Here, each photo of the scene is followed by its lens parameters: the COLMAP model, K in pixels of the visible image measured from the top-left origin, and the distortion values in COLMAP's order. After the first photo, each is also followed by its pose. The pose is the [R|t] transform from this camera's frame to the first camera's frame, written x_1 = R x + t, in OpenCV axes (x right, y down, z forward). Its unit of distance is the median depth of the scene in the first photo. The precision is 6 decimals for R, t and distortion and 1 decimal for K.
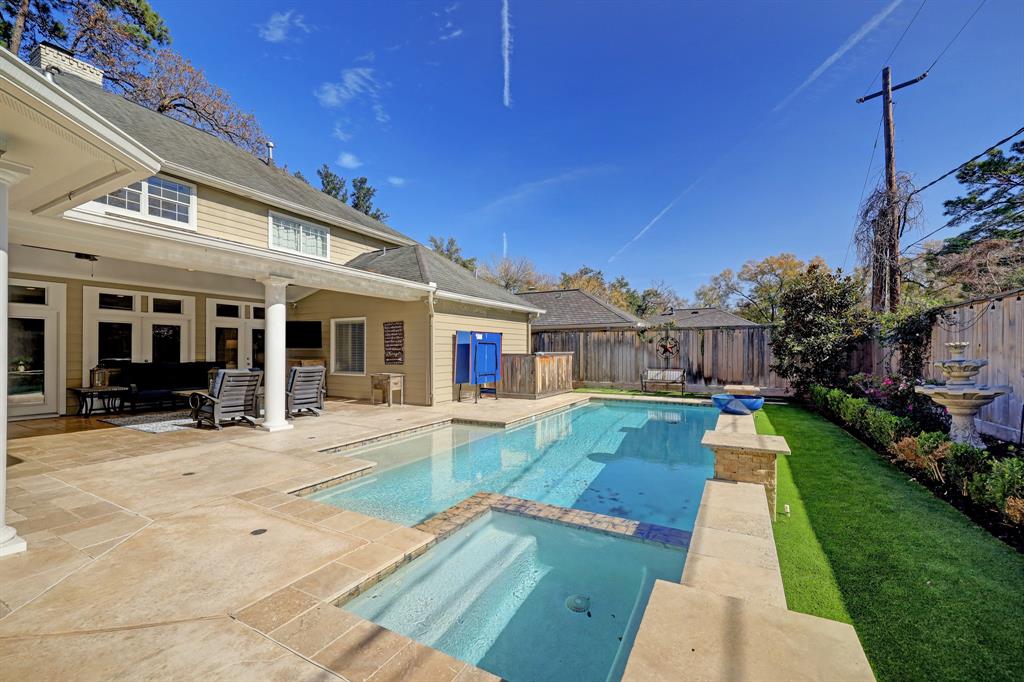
lens RADIAL K [[413.6, 0, 515.9], [0, 413.6, 342.9], [0, 0, 1]] dist [-0.015573, 0.000890]
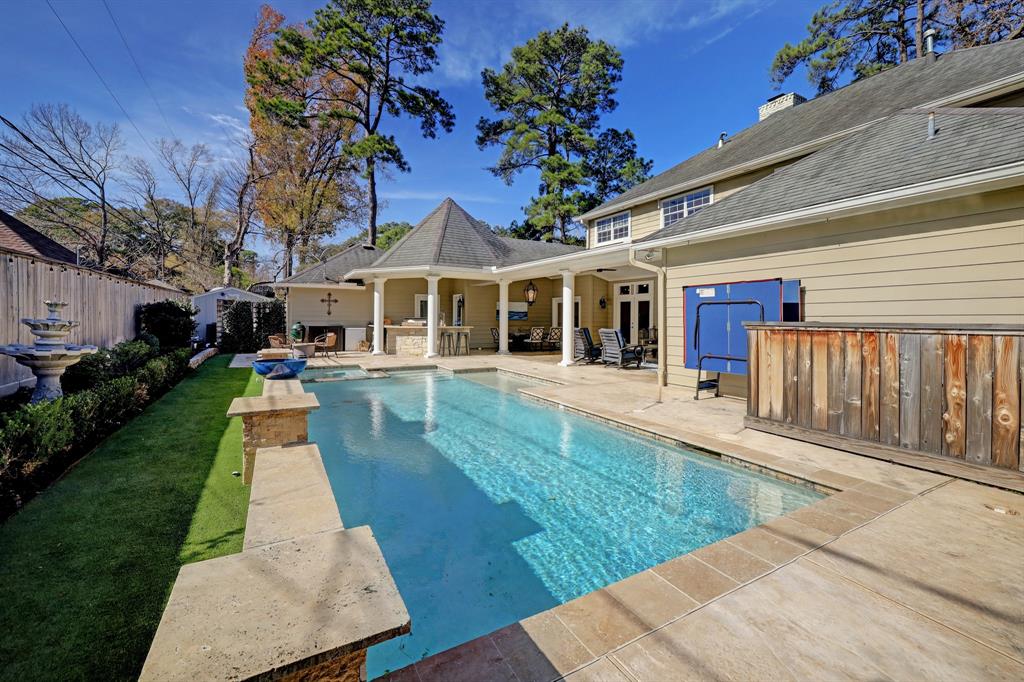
lens RADIAL K [[413.6, 0, 509.4], [0, 413.6, 323.2], [0, 0, 1]] dist [-0.015573, 0.000890]
pose [[-0.528482, 0.007566, -0.848911, 0.780964], [0.009802, 0.999948, 0.002810, 0.033773], [0.848888, -0.006836, -0.528529, 1.413499]]
